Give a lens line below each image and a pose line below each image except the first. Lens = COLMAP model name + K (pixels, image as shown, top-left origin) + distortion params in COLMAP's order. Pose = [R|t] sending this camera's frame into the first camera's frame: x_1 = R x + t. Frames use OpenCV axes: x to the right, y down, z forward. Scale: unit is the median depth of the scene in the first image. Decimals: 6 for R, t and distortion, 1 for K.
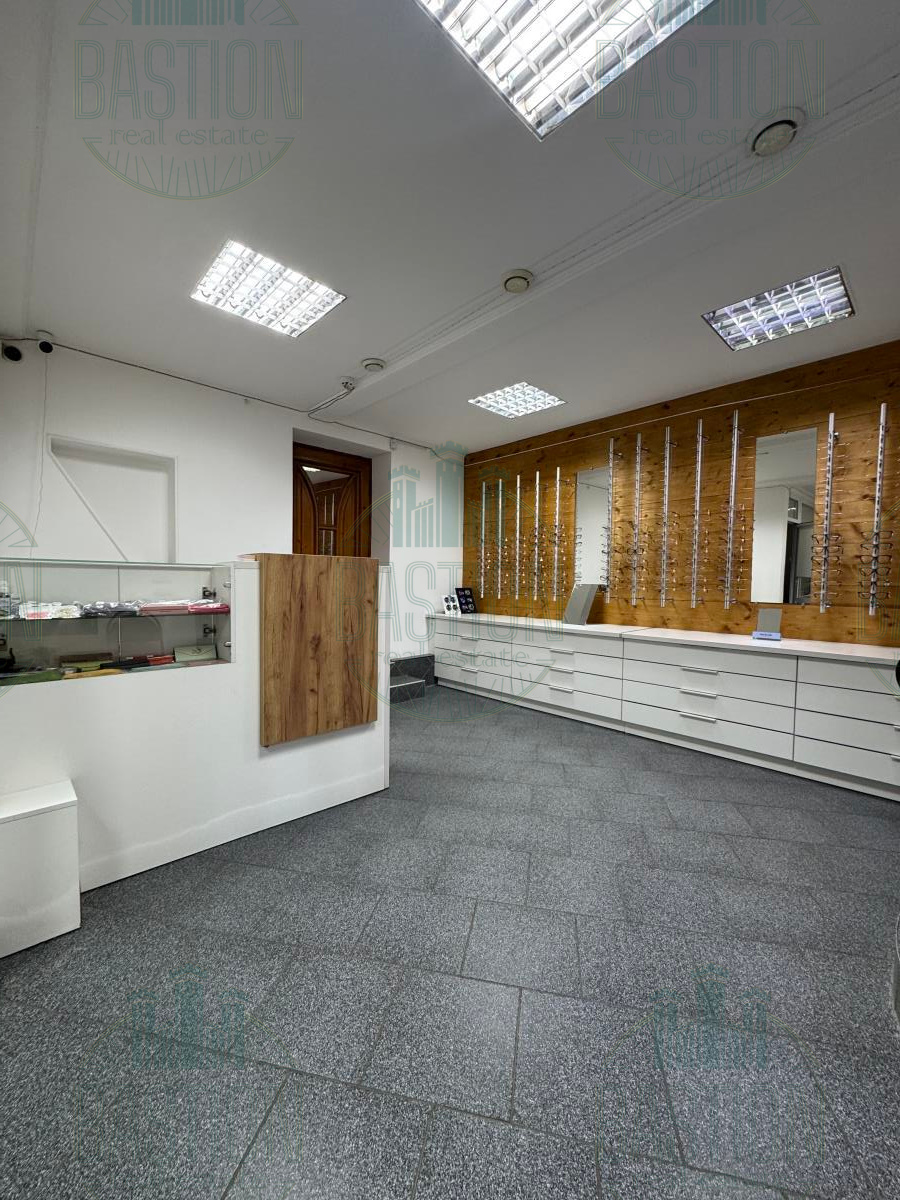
lens RADIAL K [[475.7, 0, 448.0], [0, 475.7, 604.1], [0, 0, 1]] dist [0.002433, 0.000143]
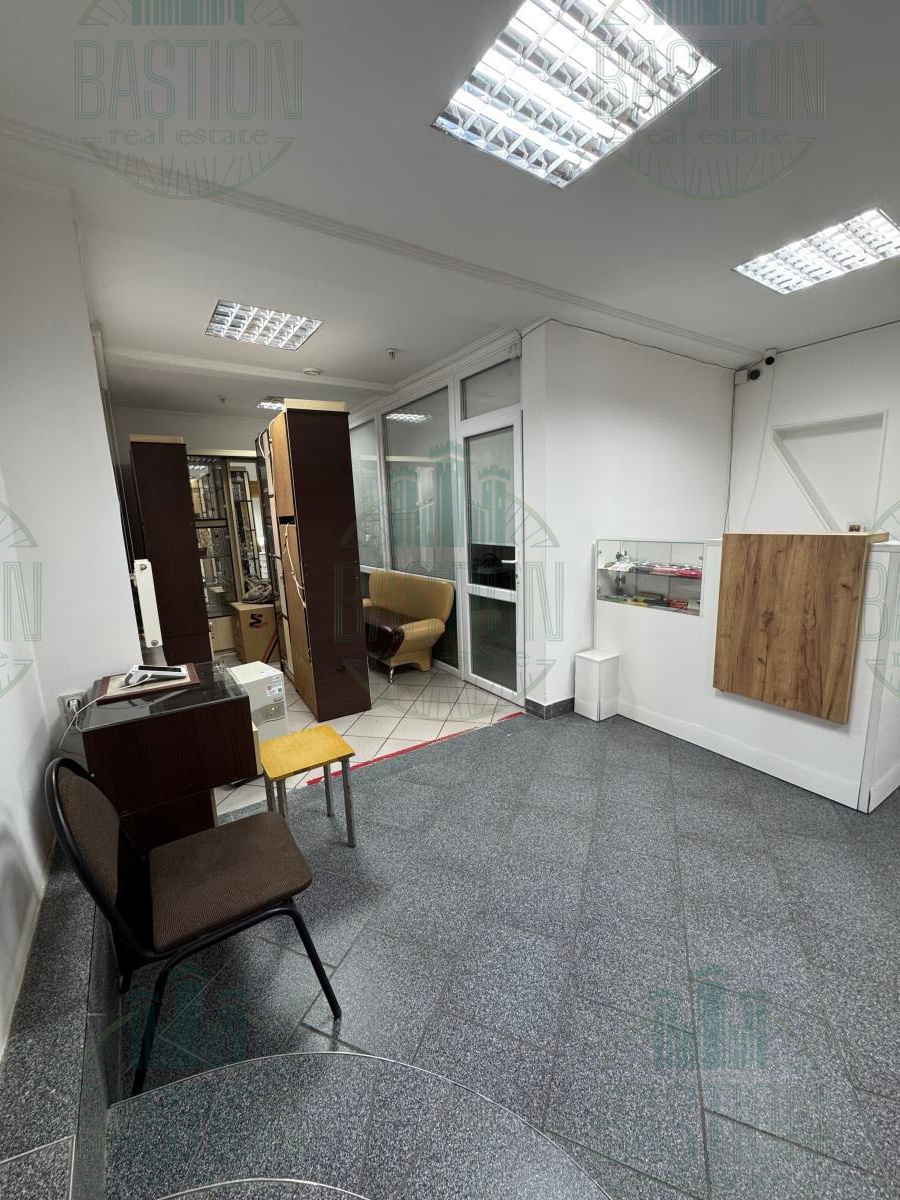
lens RADIAL K [[475.7, 0, 449.4], [0, 475.7, 601.3], [0, 0, 1]] dist [0.002433, 0.000143]
pose [[-0.178893, 0.168724, -0.969293, 0.867286], [-0.014980, 0.984604, 0.174154, -0.127285], [0.983754, 0.045675, -0.173612, 0.487970]]
